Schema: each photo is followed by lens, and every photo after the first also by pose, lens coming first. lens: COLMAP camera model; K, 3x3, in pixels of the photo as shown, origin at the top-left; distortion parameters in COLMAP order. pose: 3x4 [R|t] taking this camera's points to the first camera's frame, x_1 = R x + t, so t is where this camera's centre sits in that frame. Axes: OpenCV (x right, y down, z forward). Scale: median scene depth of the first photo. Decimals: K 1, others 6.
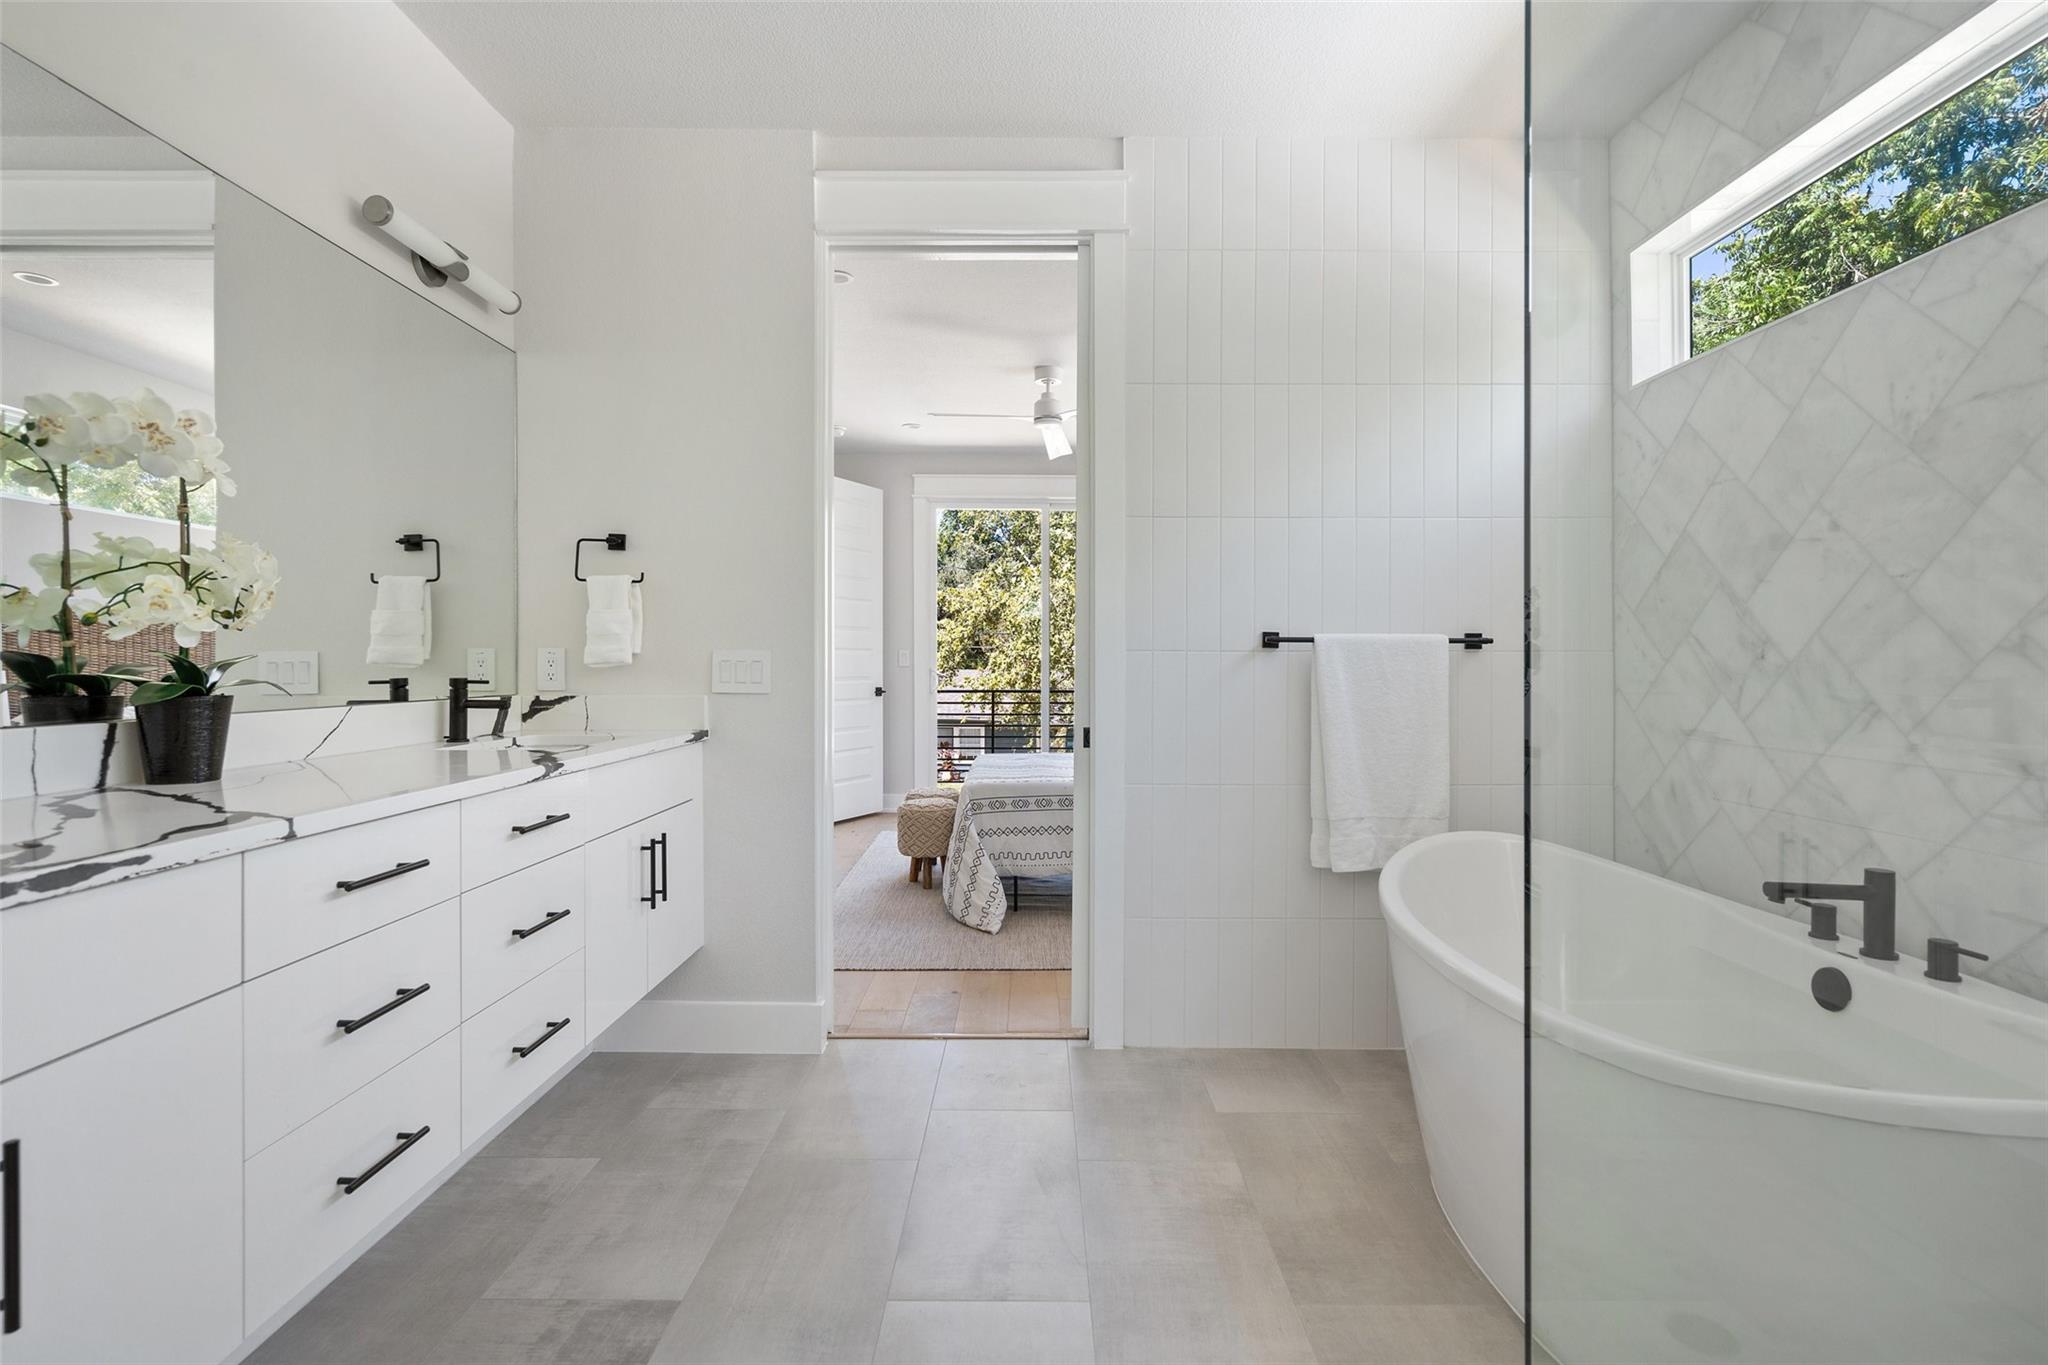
lens RADIAL K [[1010.7, 0, 1022.7], [0, 1010.7, 681.8], [0, 0, 1]] dist [0.000621, 0.001935]
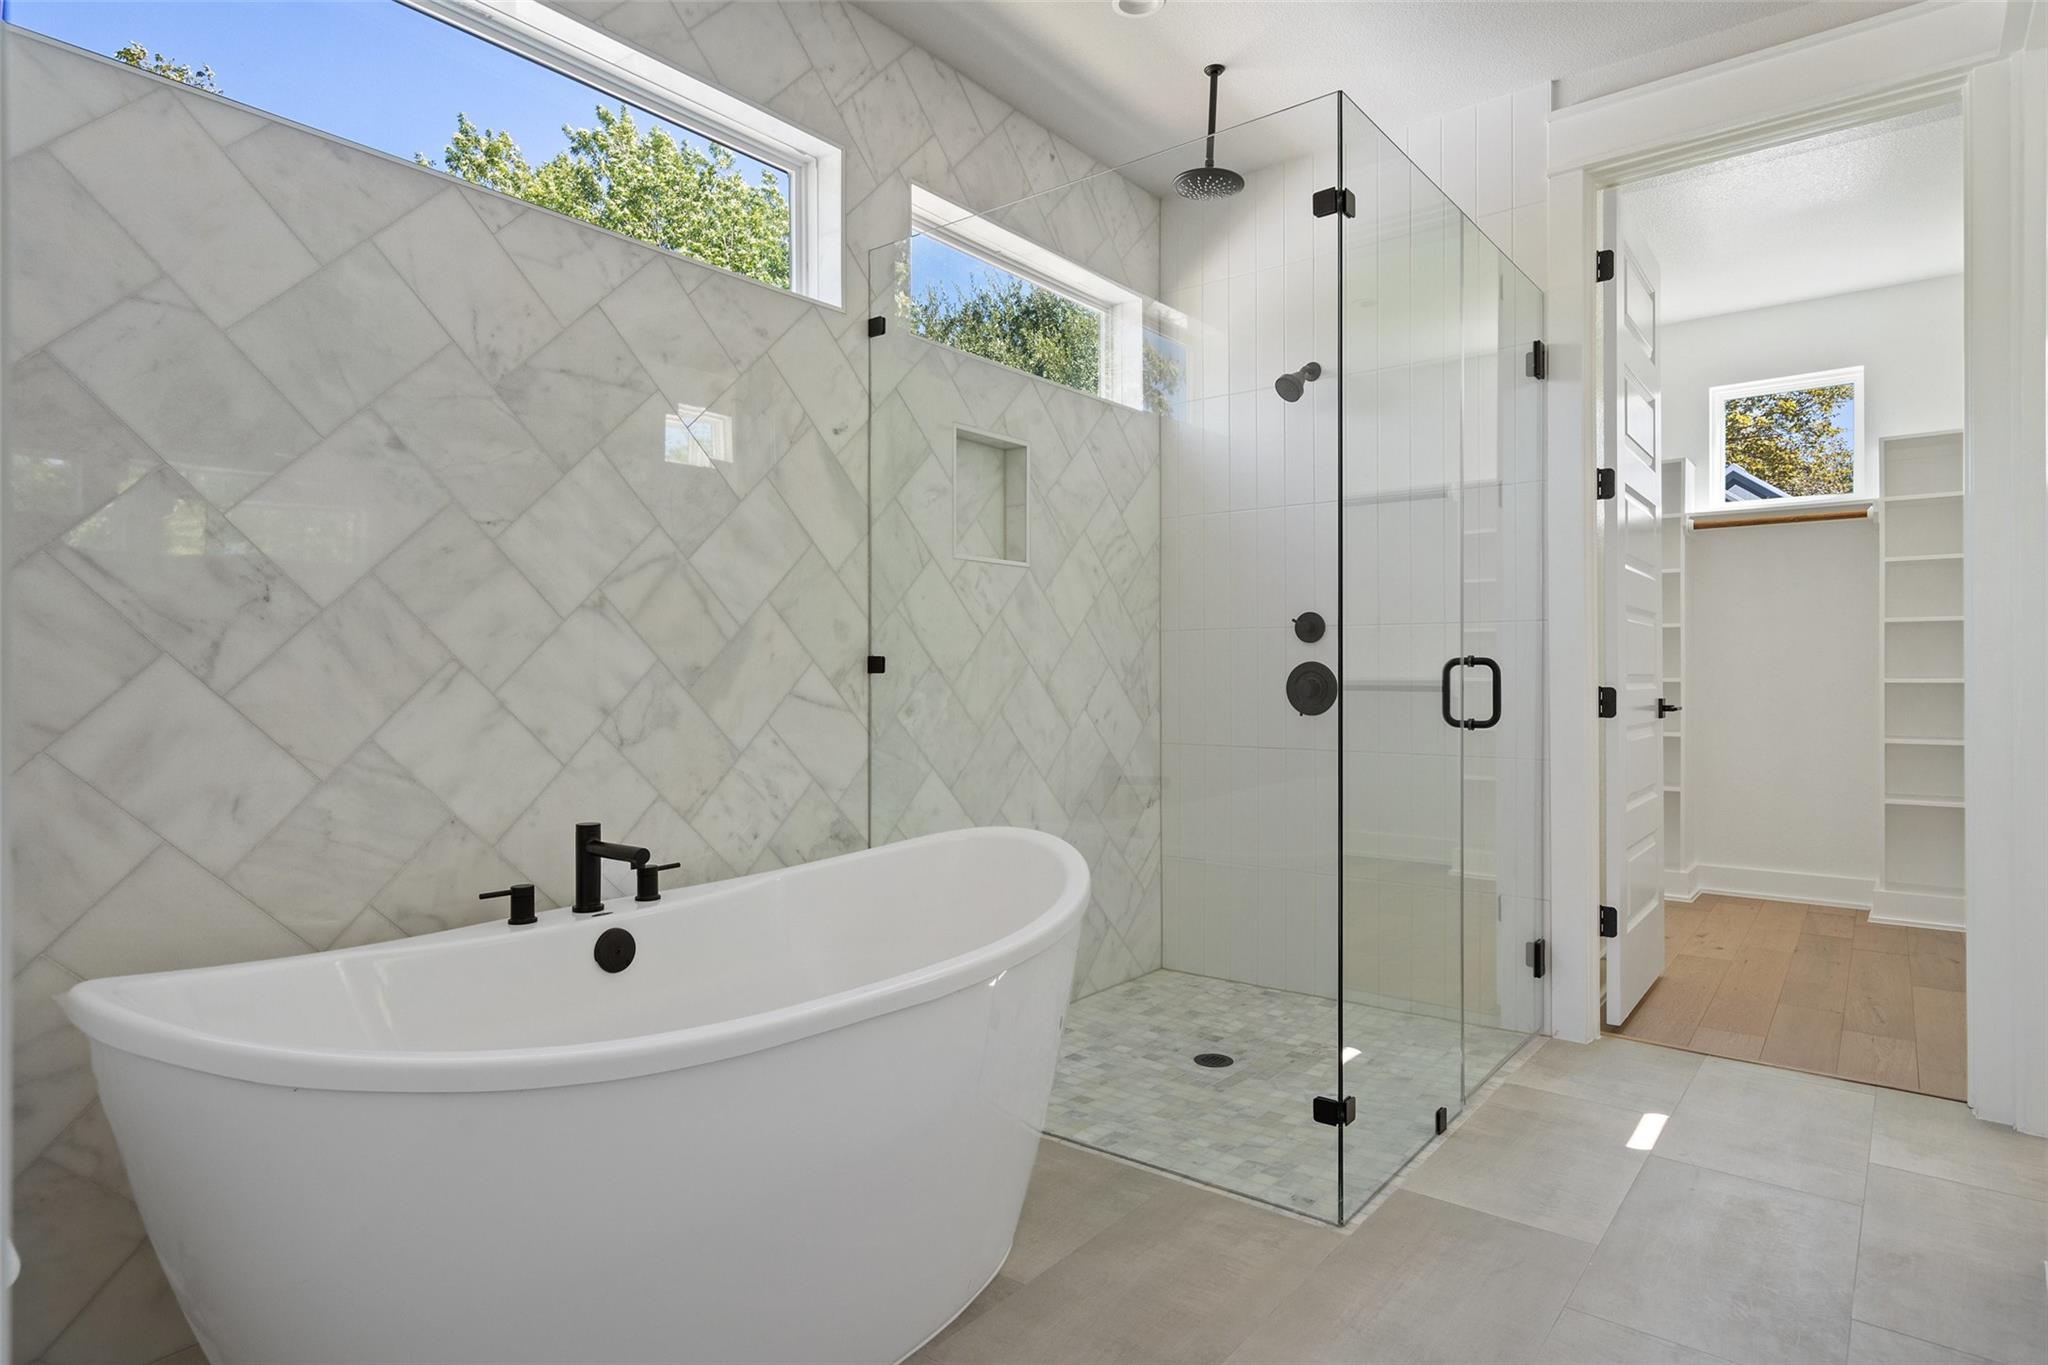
lens RADIAL K [[1119.5, 0, 1029.9], [0, 1119.5, 672.9], [0, 0, 1]] dist [0.002674, 0.000441]
pose [[-0.793645, -0.002443, 0.608376, -0.154641], [0.010507, 0.999788, 0.017721, 0.020178], [-0.608290, 0.020456, -0.793451, 1.467711]]
